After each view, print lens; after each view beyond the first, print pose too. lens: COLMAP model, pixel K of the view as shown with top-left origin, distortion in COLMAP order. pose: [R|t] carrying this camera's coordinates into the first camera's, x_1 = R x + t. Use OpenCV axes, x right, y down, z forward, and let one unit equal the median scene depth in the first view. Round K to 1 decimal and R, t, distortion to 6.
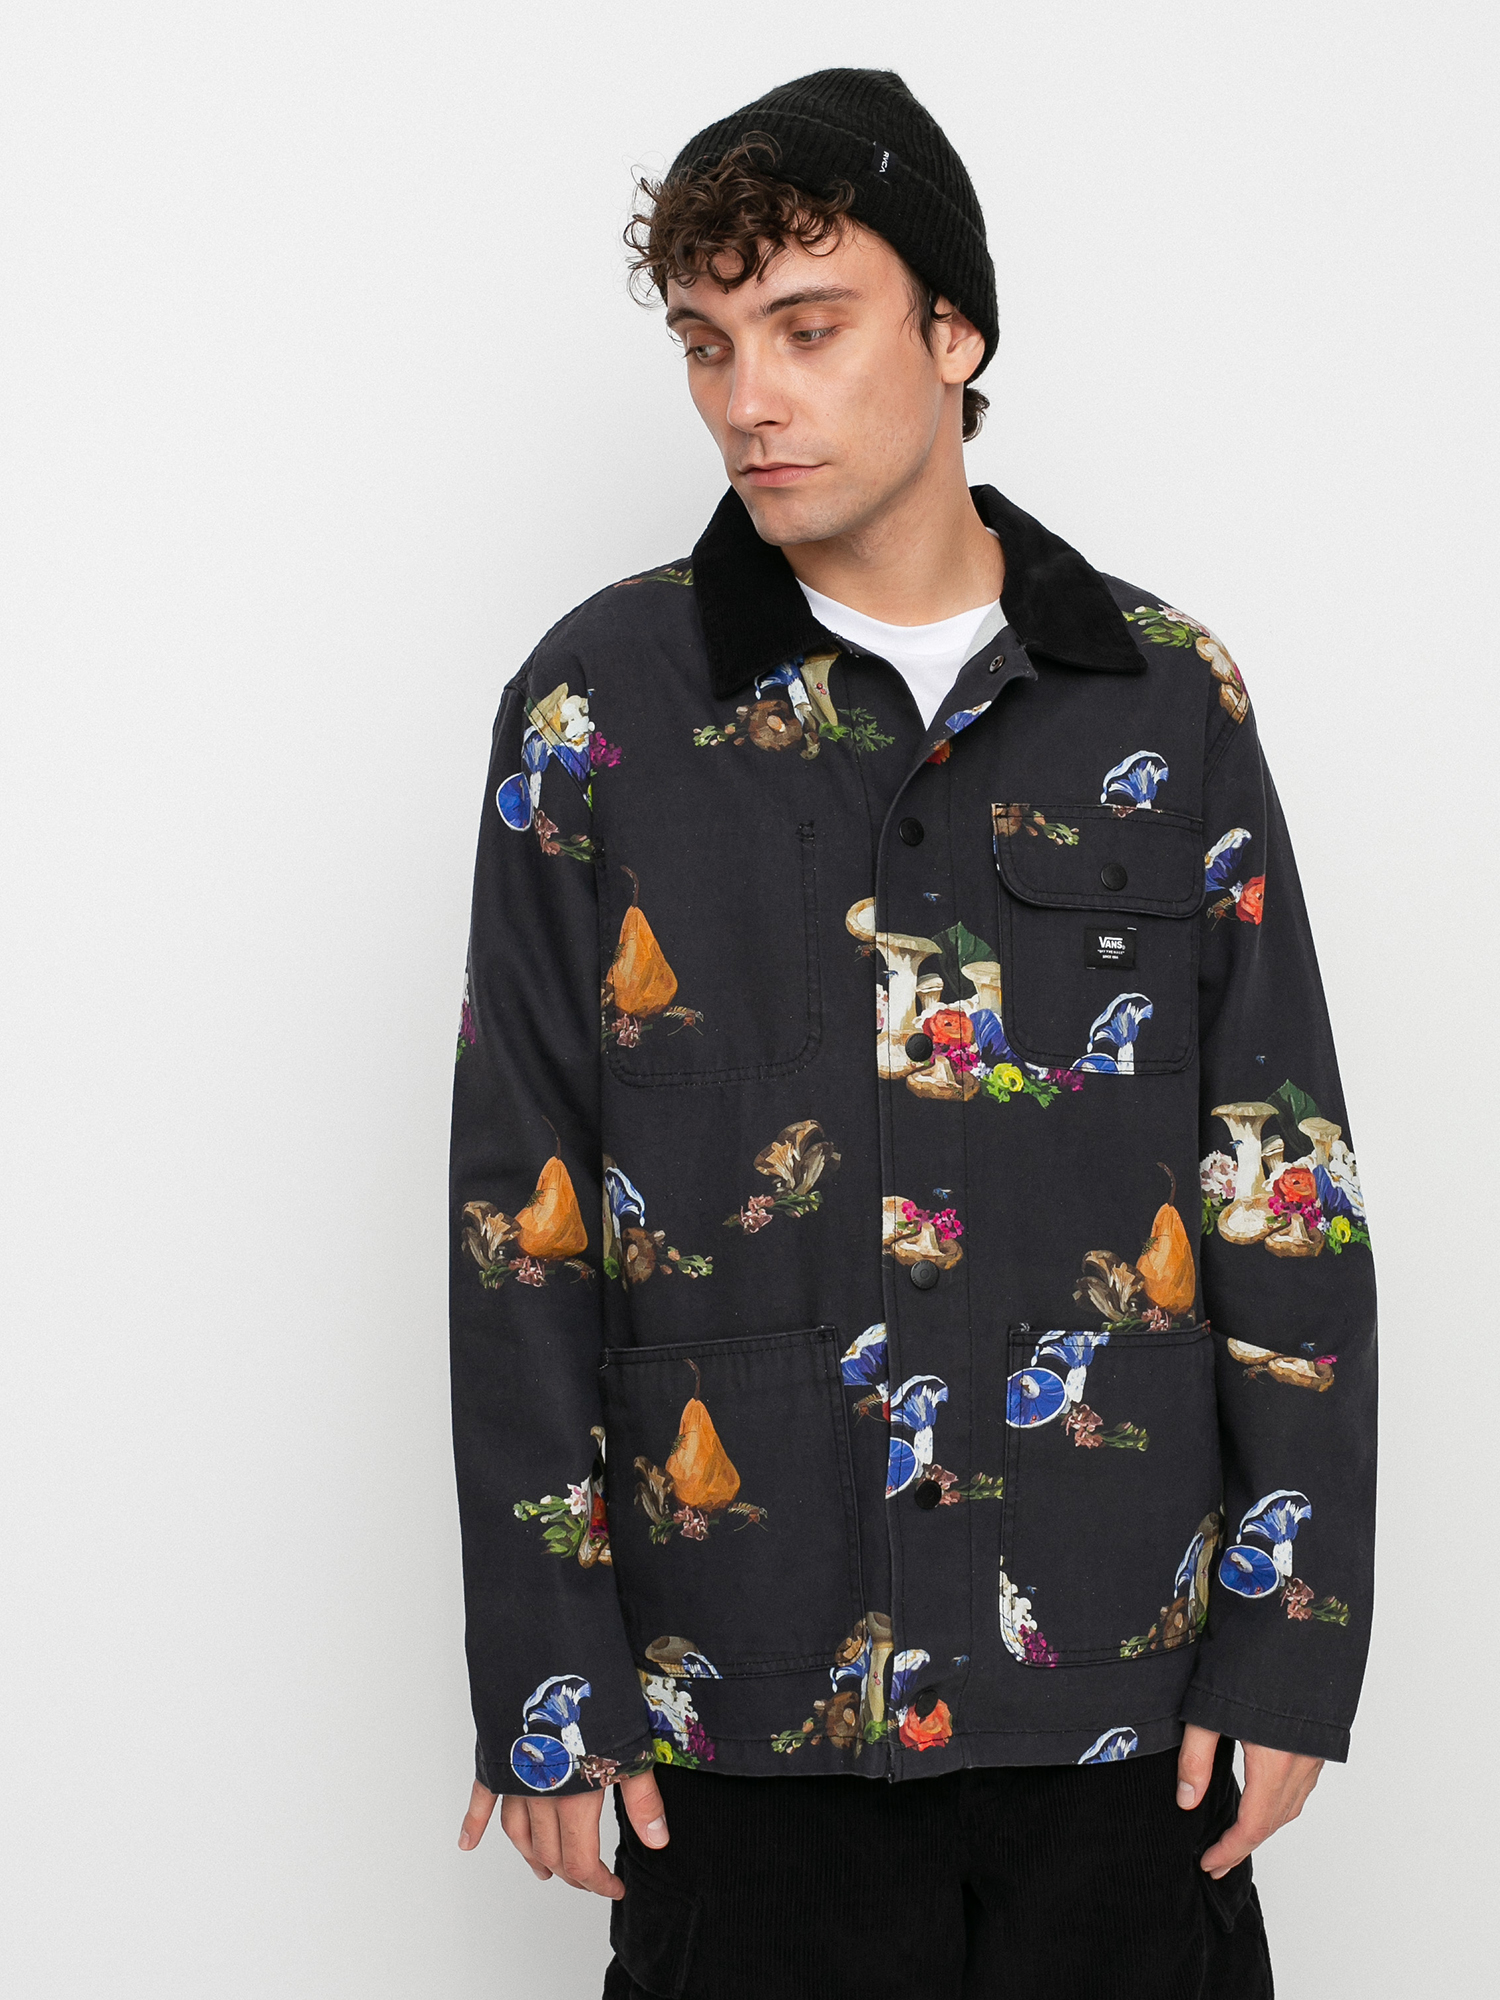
lens RADIAL K [[2529.8, 0, 750.0], [0, 2529.8, 1000.0], [0, 0, 1]] dist [-0.287171, 0.489137]
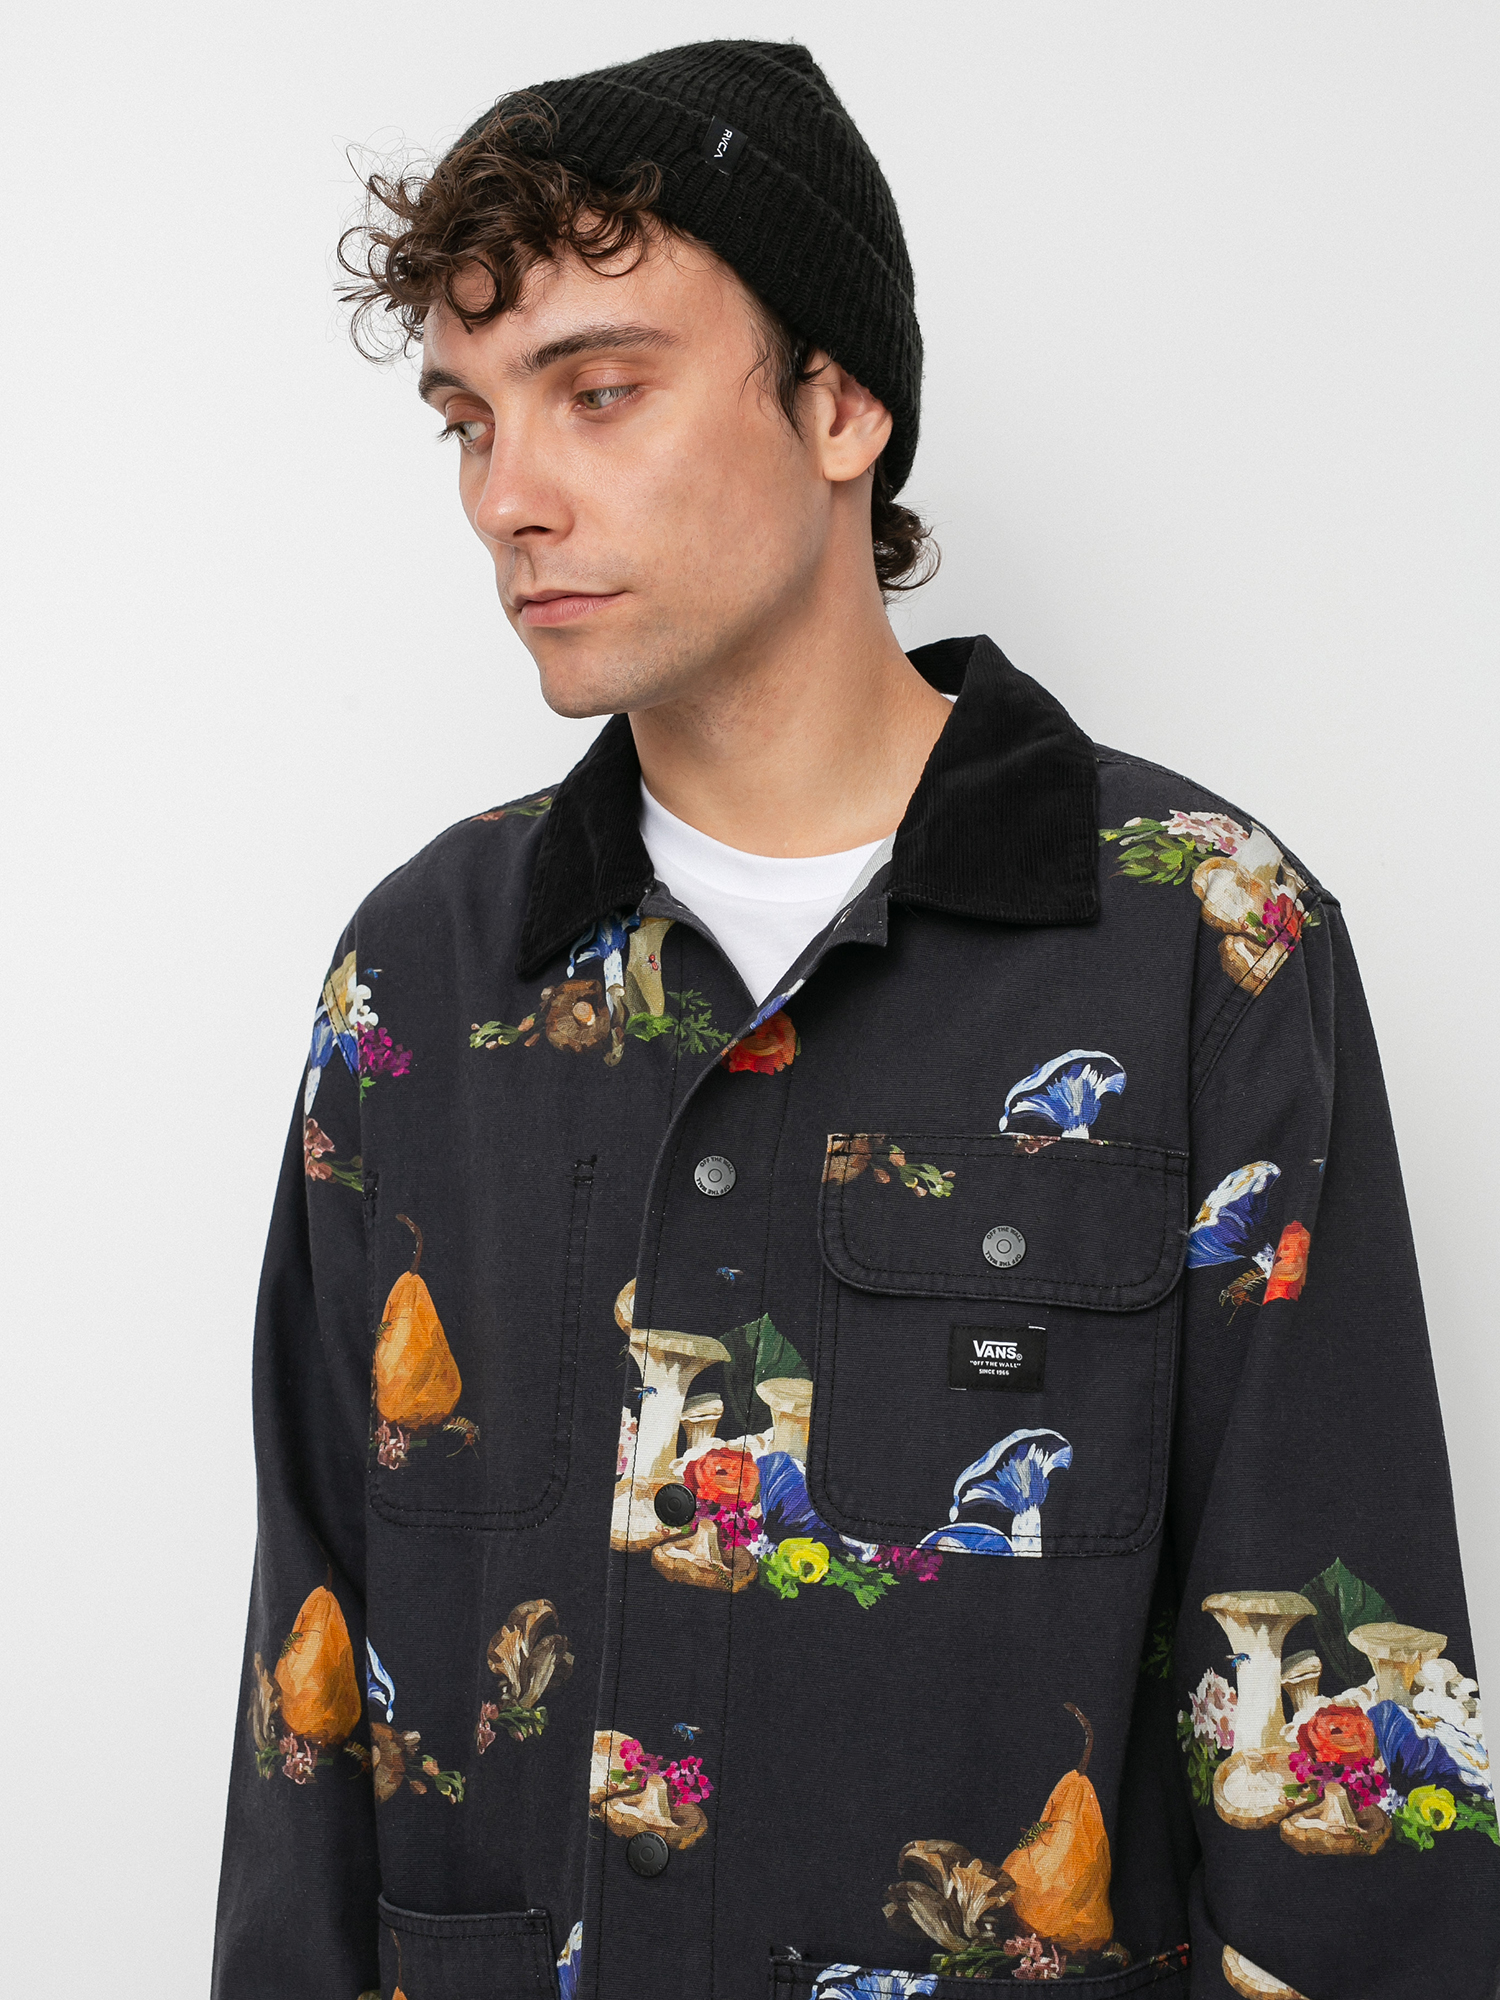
lens RADIAL K [[2529.8, 0, 750.0], [0, 2529.8, 1000.0], [0, 0, 1]] dist [-0.287171, 0.489137]
pose [[0.940081, -0.015713, -0.340589, 0.306322], [-0.017481, 0.995402, -0.094173, -0.050879], [0.340503, 0.094484, 0.935484, 0.377274]]
